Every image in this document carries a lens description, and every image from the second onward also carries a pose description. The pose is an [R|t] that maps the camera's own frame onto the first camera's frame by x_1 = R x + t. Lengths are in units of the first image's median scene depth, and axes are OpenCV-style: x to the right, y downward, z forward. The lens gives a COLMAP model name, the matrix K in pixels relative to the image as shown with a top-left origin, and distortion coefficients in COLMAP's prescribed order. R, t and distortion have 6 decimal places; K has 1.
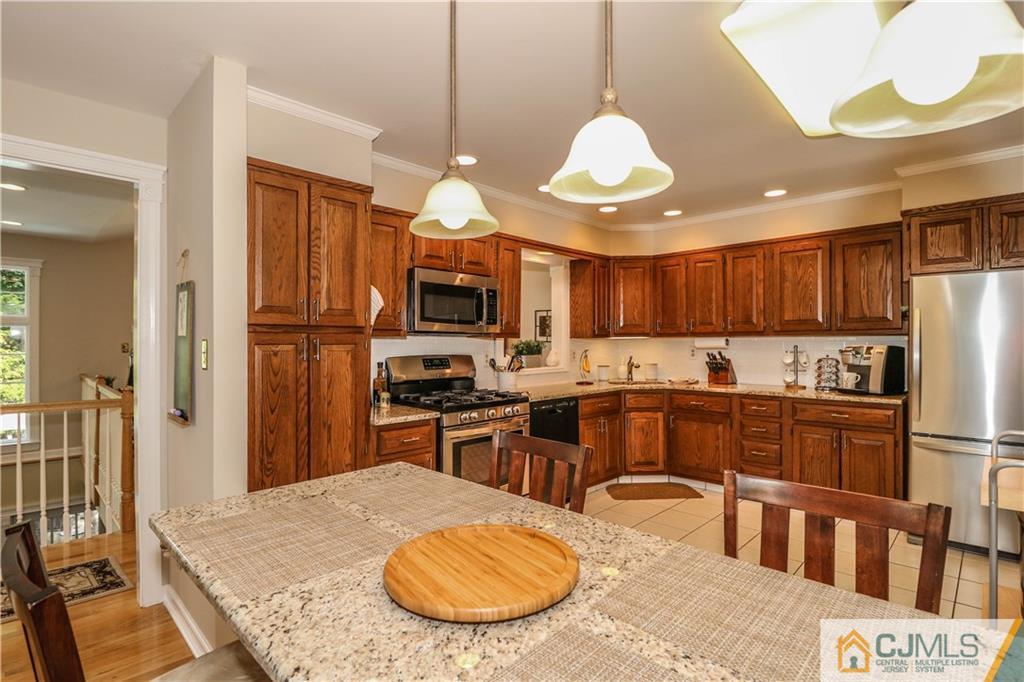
lens RADIAL K [[487.9, 0, 512.0], [0, 487.9, 341.0], [0, 0, 1]] dist [-0.003735, -0.000536]
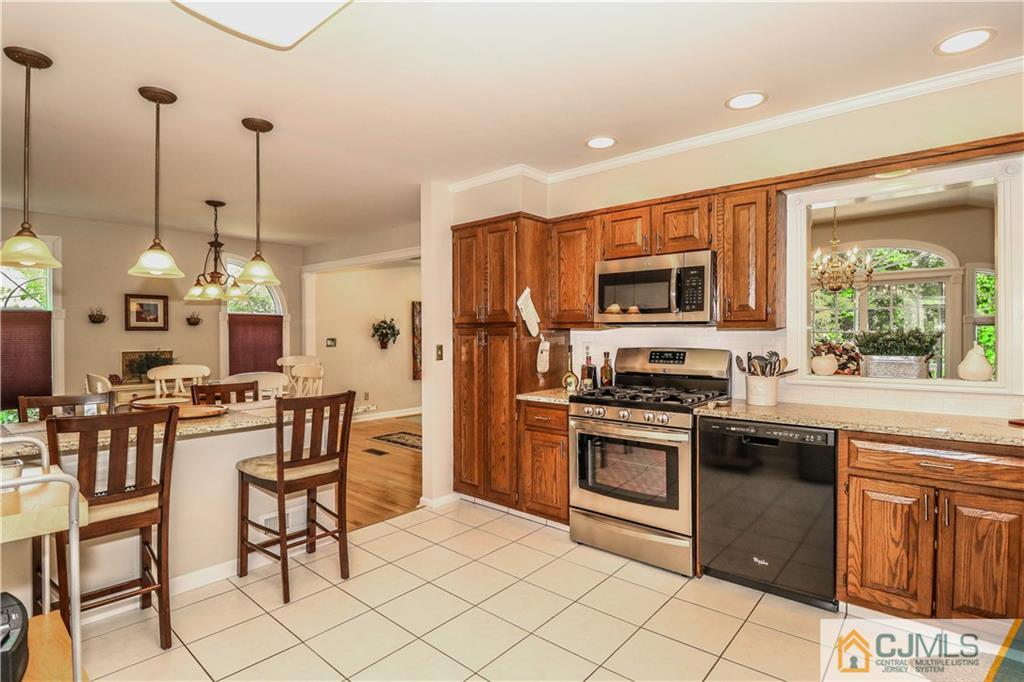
lens RADIAL K [[487.9, 0, 512.0], [0, 487.9, 341.0], [0, 0, 1]] dist [-0.003735, -0.000536]
pose [[0.081246, 0.022566, -0.996439, 0.691859], [0.004394, 0.999726, 0.022998, -0.005198], [0.996684, -0.006247, 0.081124, 0.611893]]
